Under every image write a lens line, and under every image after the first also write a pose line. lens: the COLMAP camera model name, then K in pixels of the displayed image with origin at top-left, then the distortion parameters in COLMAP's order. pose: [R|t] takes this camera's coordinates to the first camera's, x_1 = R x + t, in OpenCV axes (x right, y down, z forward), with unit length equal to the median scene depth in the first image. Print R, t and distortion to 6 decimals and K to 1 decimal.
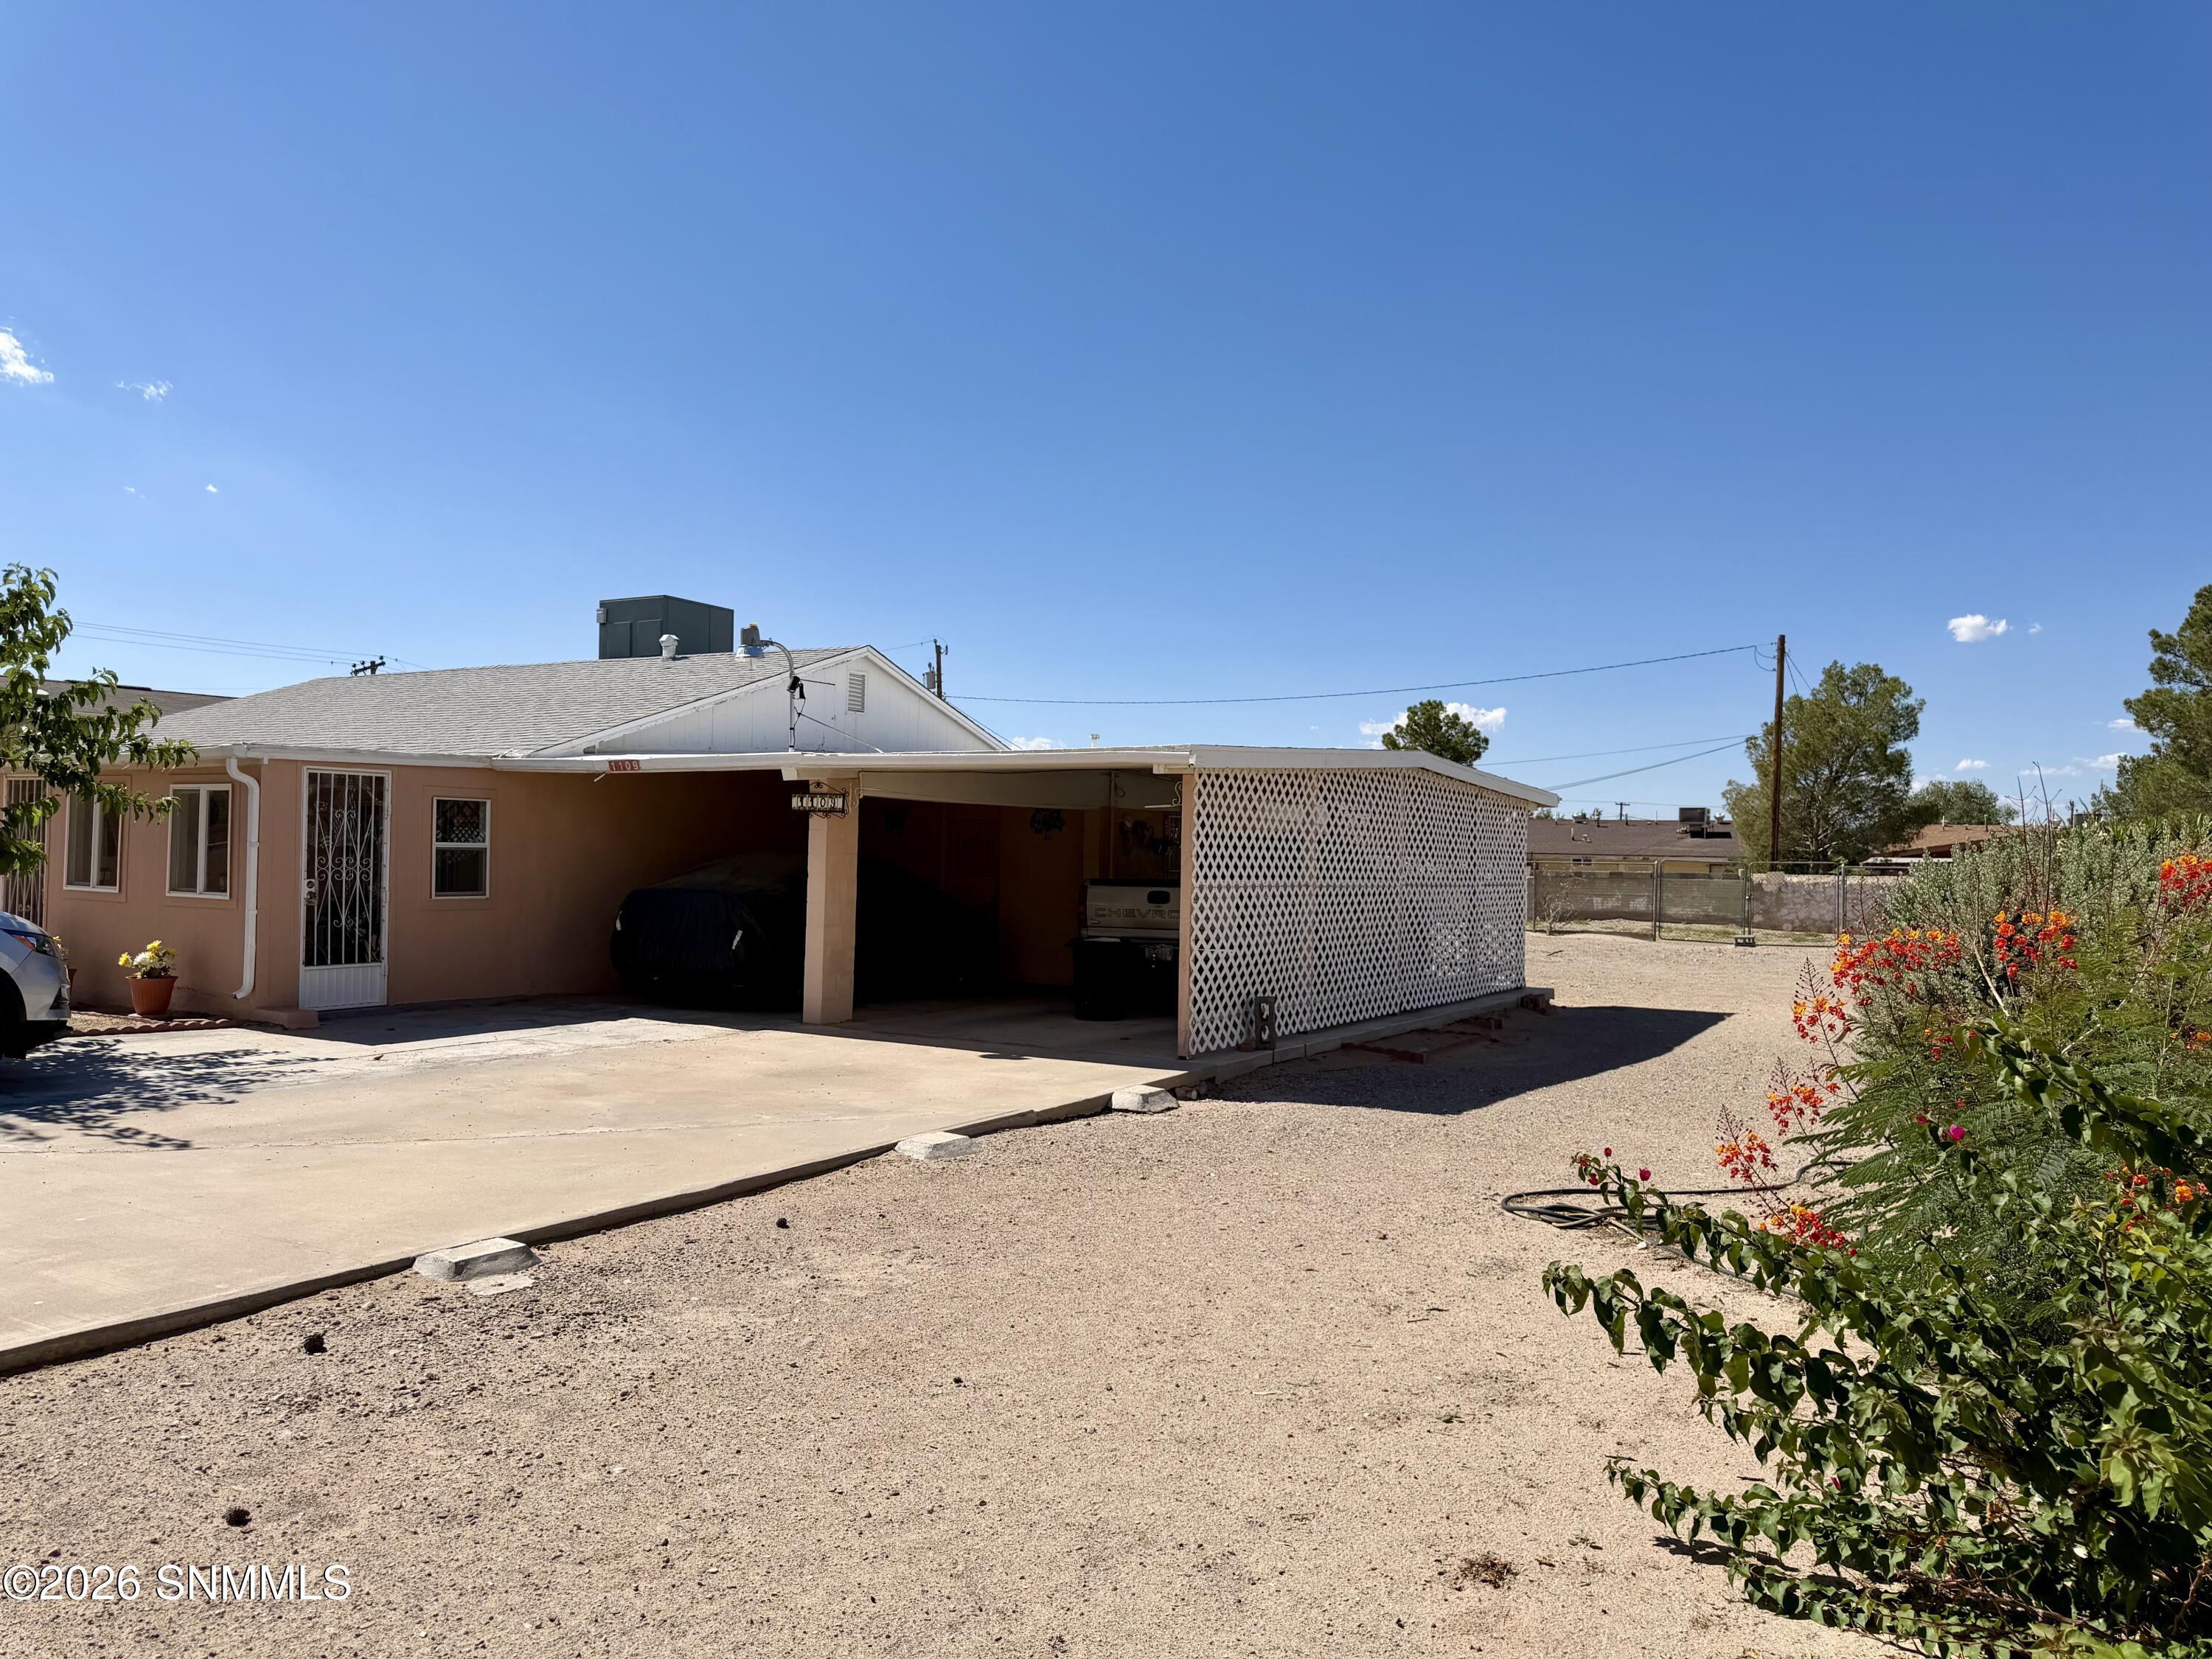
lens RADIAL K [[1554.4, 0, 1102.4], [0, 1554.4, 834.0], [0, 0, 1]] dist [0.099813, -0.145775]
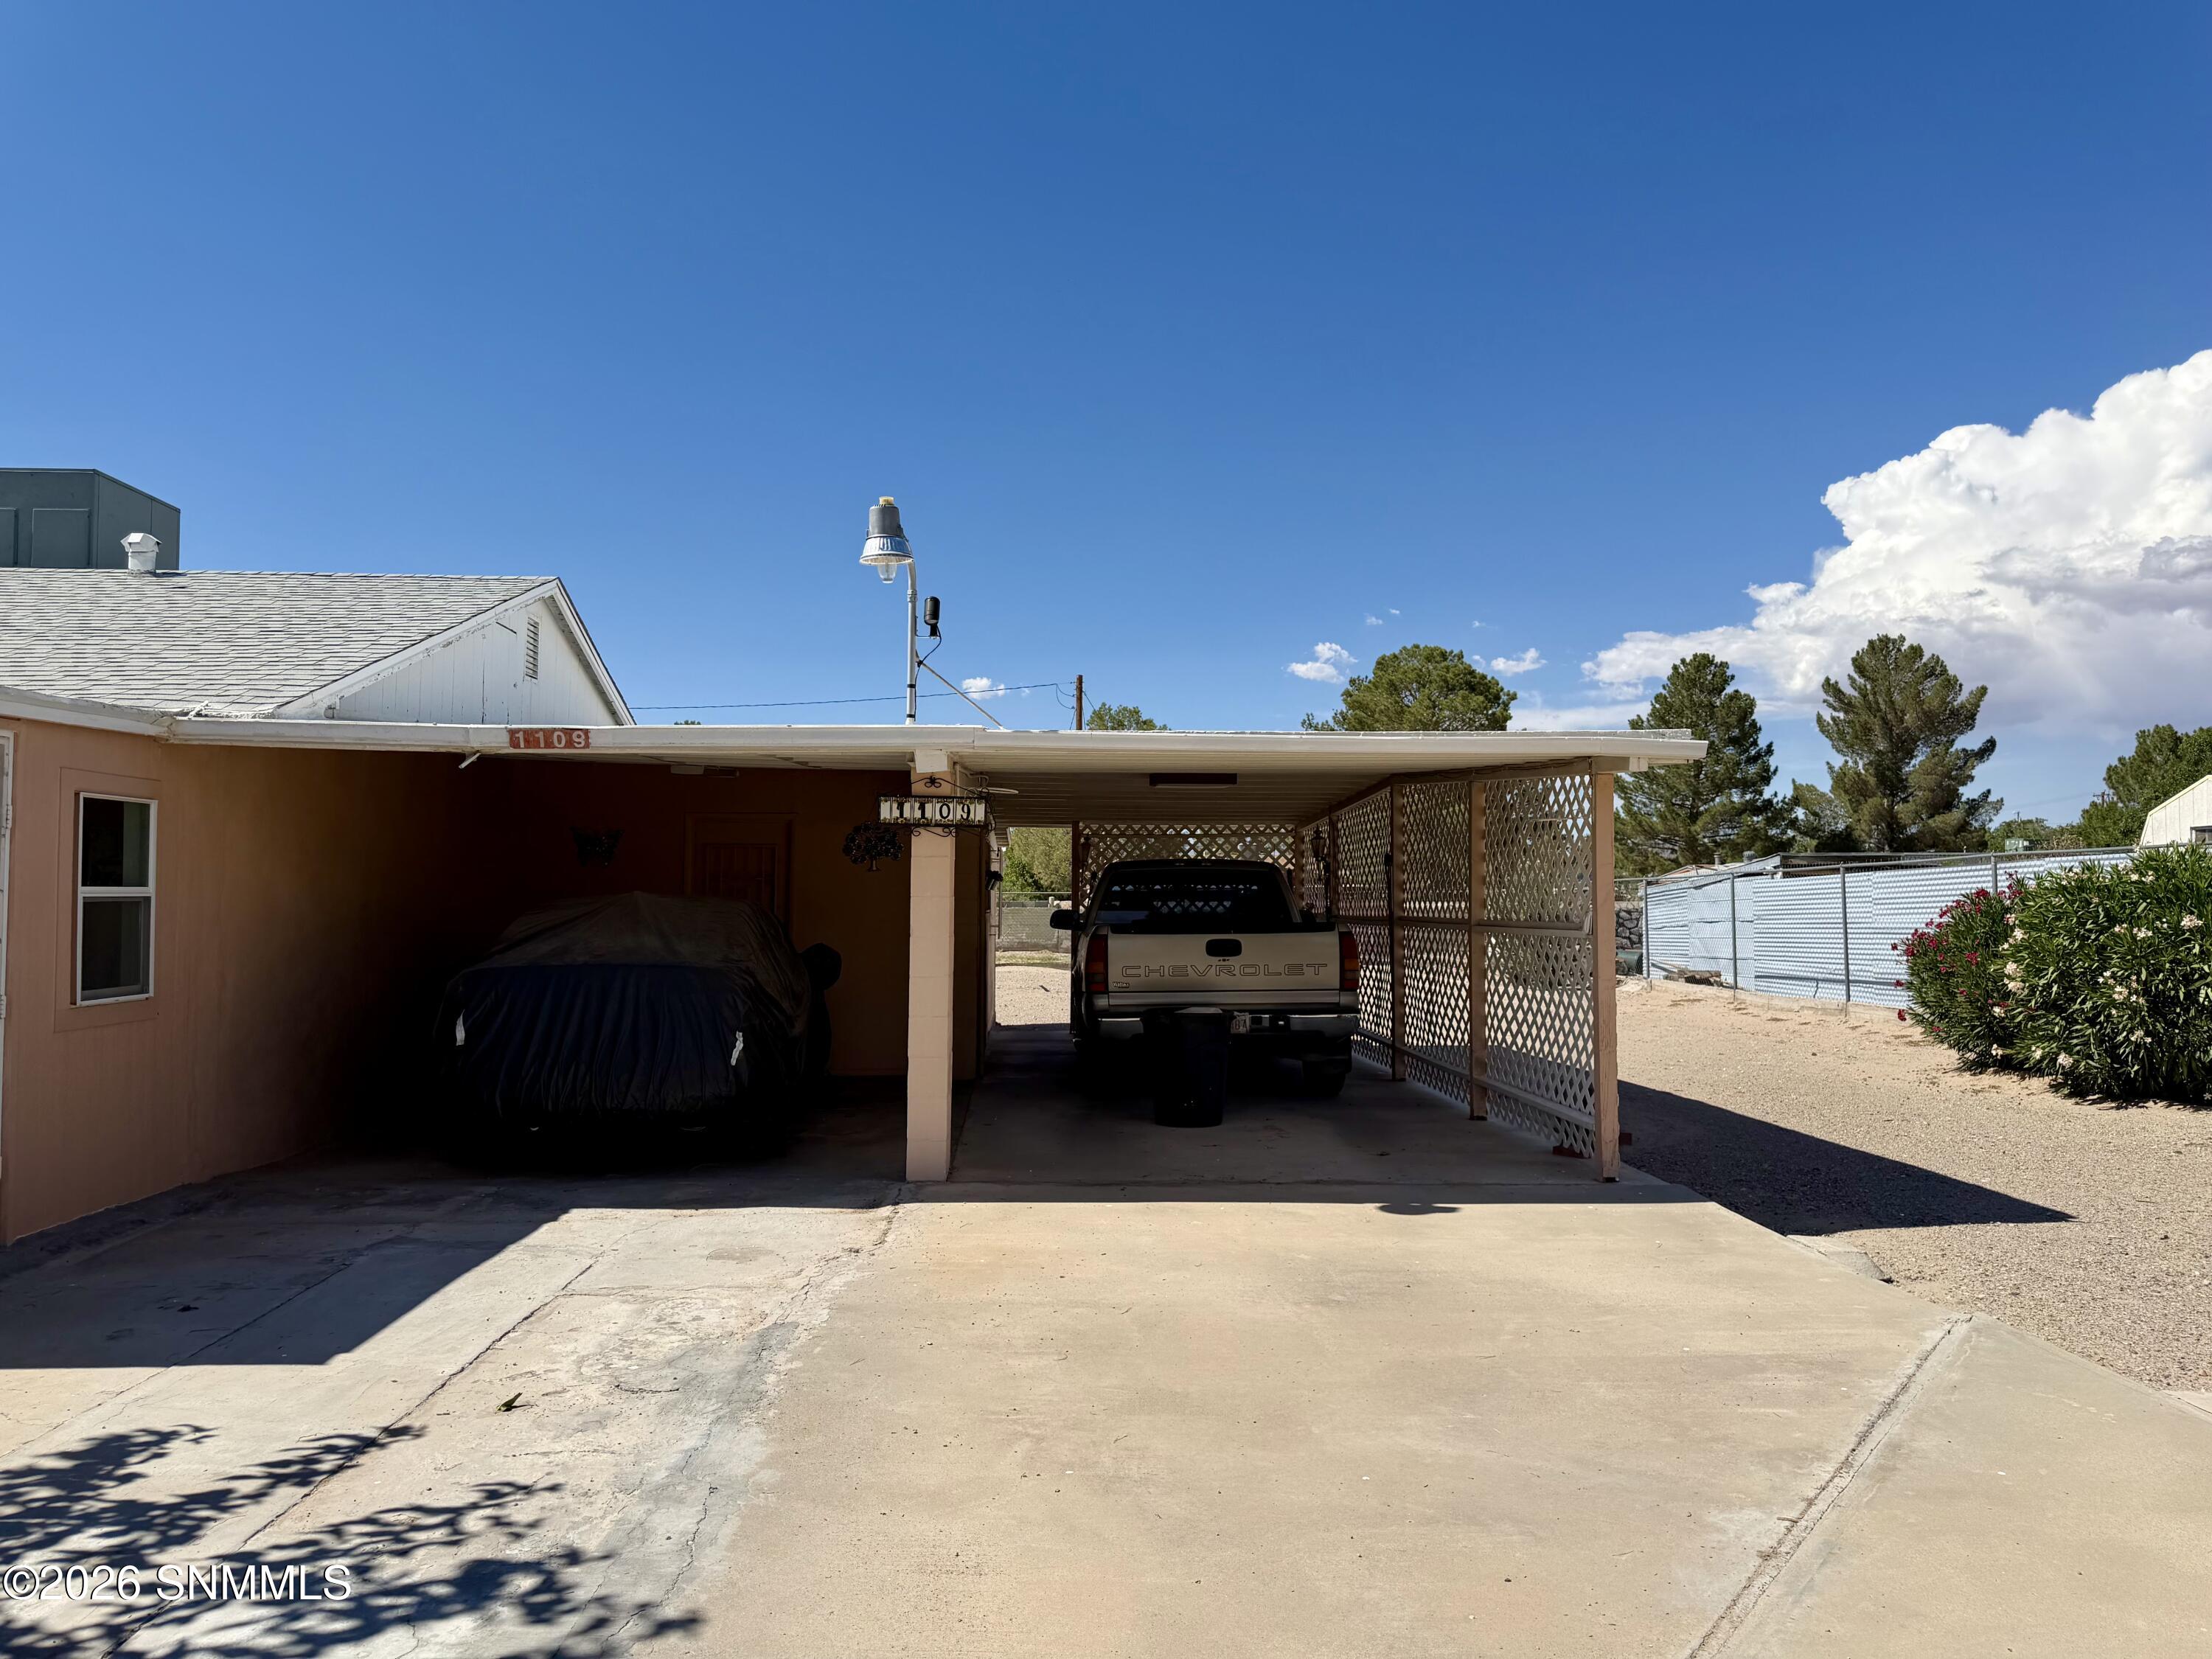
lens RADIAL K [[1554.4, 0, 1102.4], [0, 1554.4, 834.0], [0, 0, 1]] dist [0.099813, -0.145775]
pose [[0.831585, 0.004778, 0.555378, -0.129069], [0.007438, 0.999777, -0.019739, 0.000291], [-0.555348, 0.020546, 0.831364, 0.128938]]
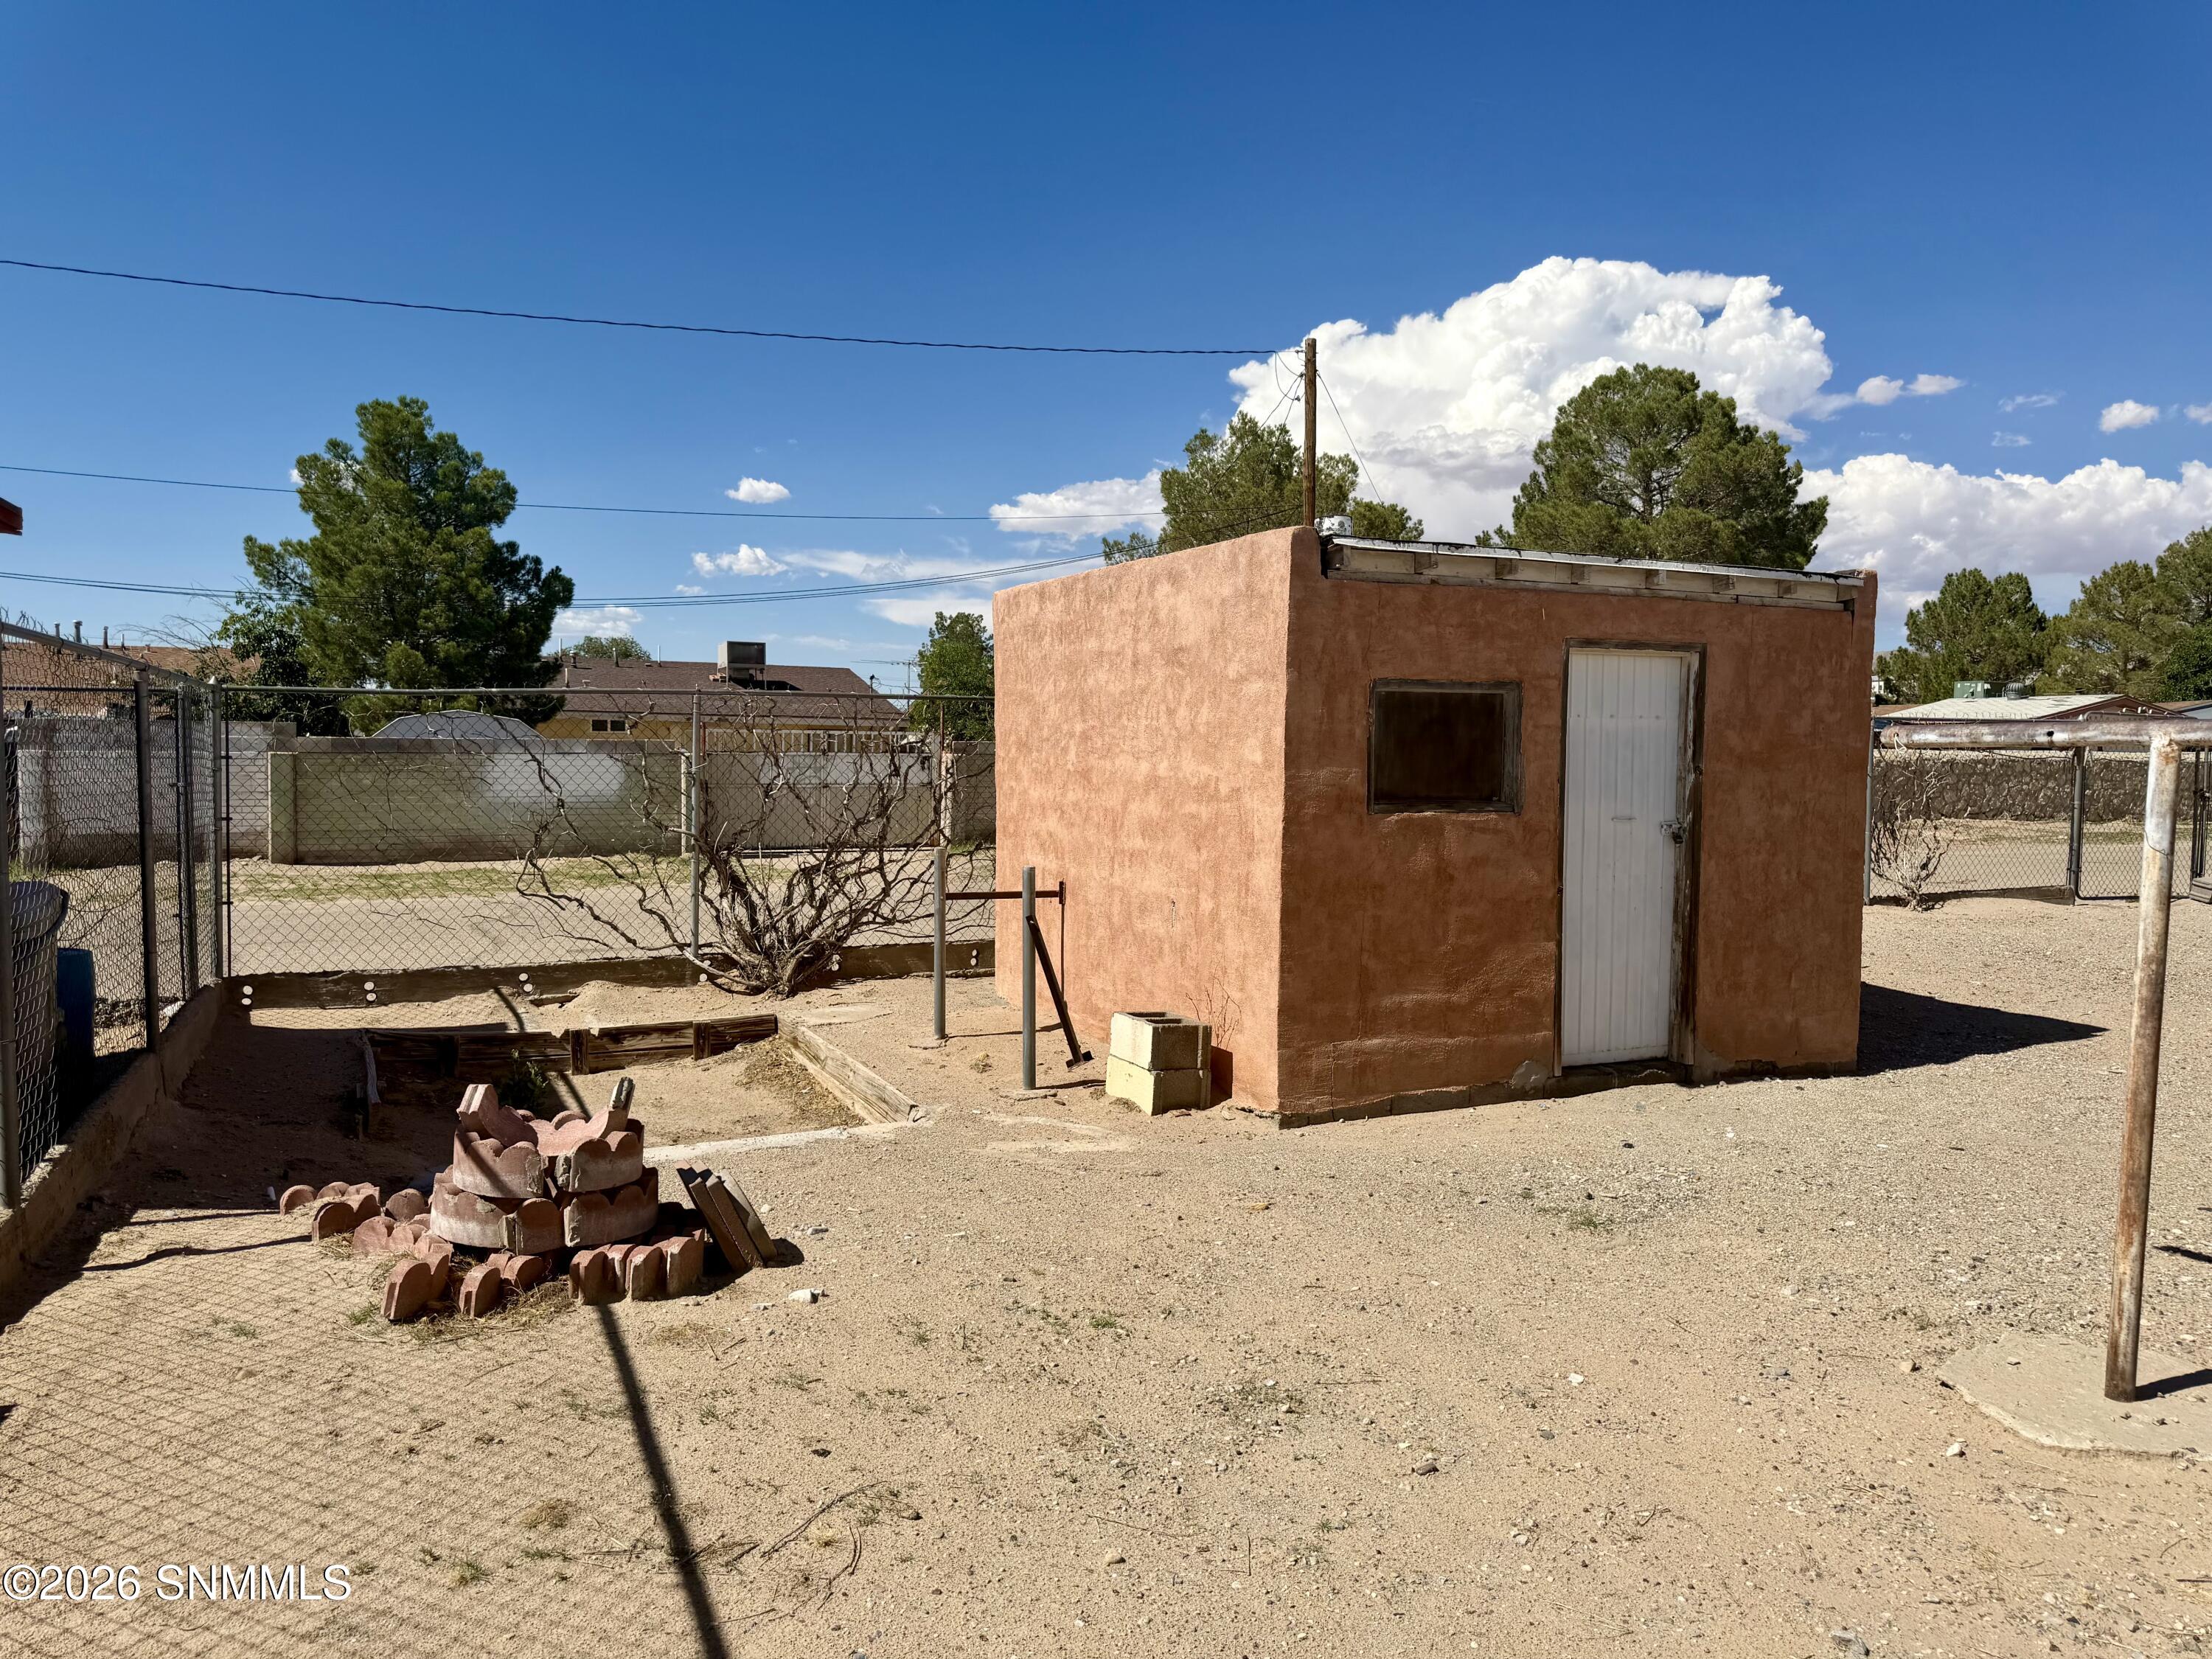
lens RADIAL K [[1554.4, 0, 1102.4], [0, 1554.4, 834.0], [0, 0, 1]] dist [0.099813, -0.145775]
pose [[0.576900, -0.056989, 0.814824, -0.107158], [-0.011954, 0.996867, 0.078185, 0.014370], [-0.816727, -0.054845, 0.574412, 0.715543]]
